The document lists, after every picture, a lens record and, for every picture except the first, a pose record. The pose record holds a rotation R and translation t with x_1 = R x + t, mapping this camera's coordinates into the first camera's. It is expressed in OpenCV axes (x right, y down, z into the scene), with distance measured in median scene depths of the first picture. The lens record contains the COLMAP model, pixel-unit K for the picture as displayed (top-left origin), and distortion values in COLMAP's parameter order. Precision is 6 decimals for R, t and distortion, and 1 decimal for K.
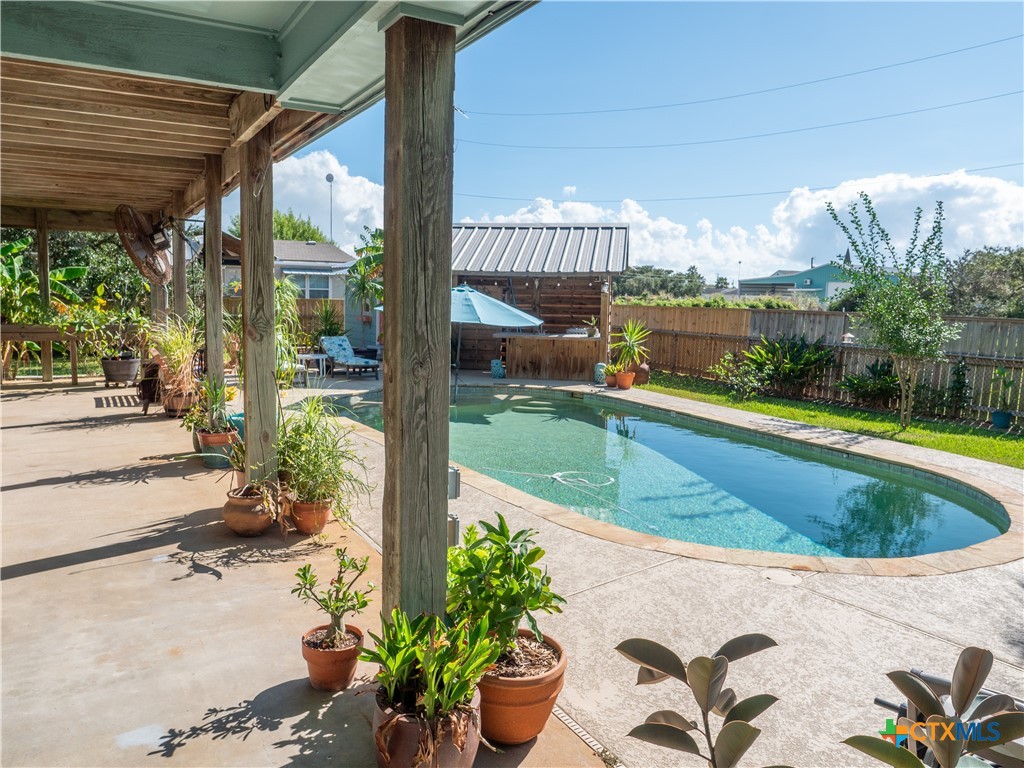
lens RADIAL K [[734.5, 0, 509.1], [0, 734.5, 381.9], [0, 0, 1]] dist [-0.019595, 0.003404]
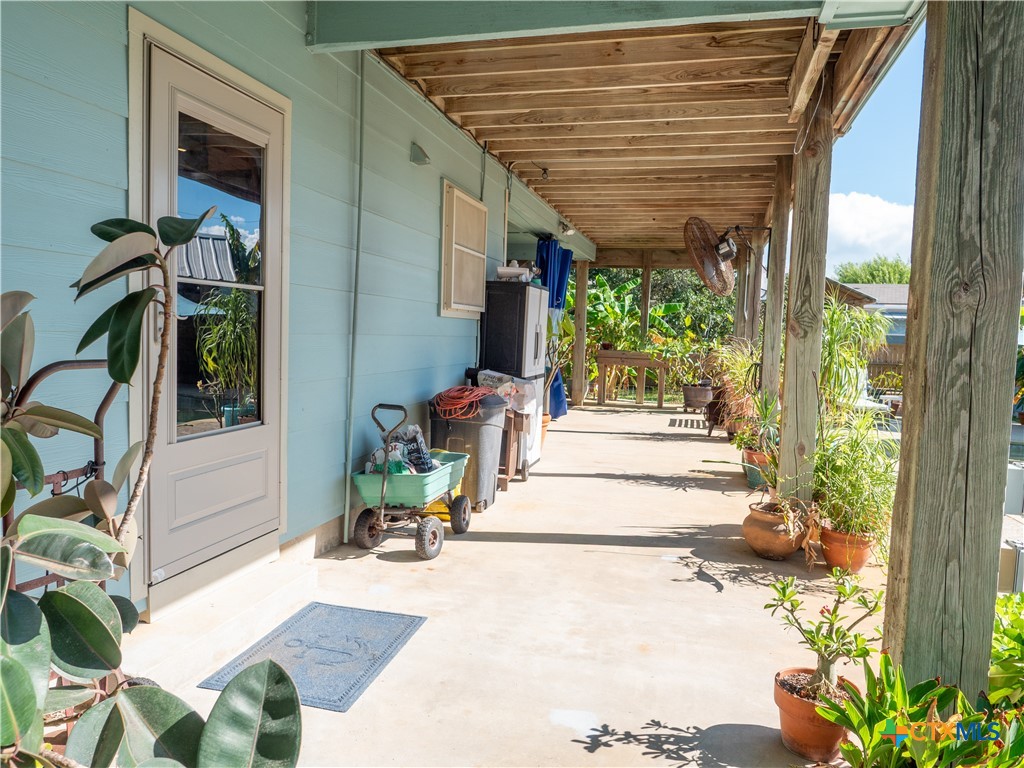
lens RADIAL K [[734.5, 0, 514.2], [0, 734.5, 385.9], [0, 0, 1]] dist [-0.019595, 0.003404]
pose [[0.714432, 0.049301, -0.697966, 0.038176], [-0.100874, 0.994351, -0.033017, 0.100546], [0.692395, 0.093994, 0.715370, 0.229293]]
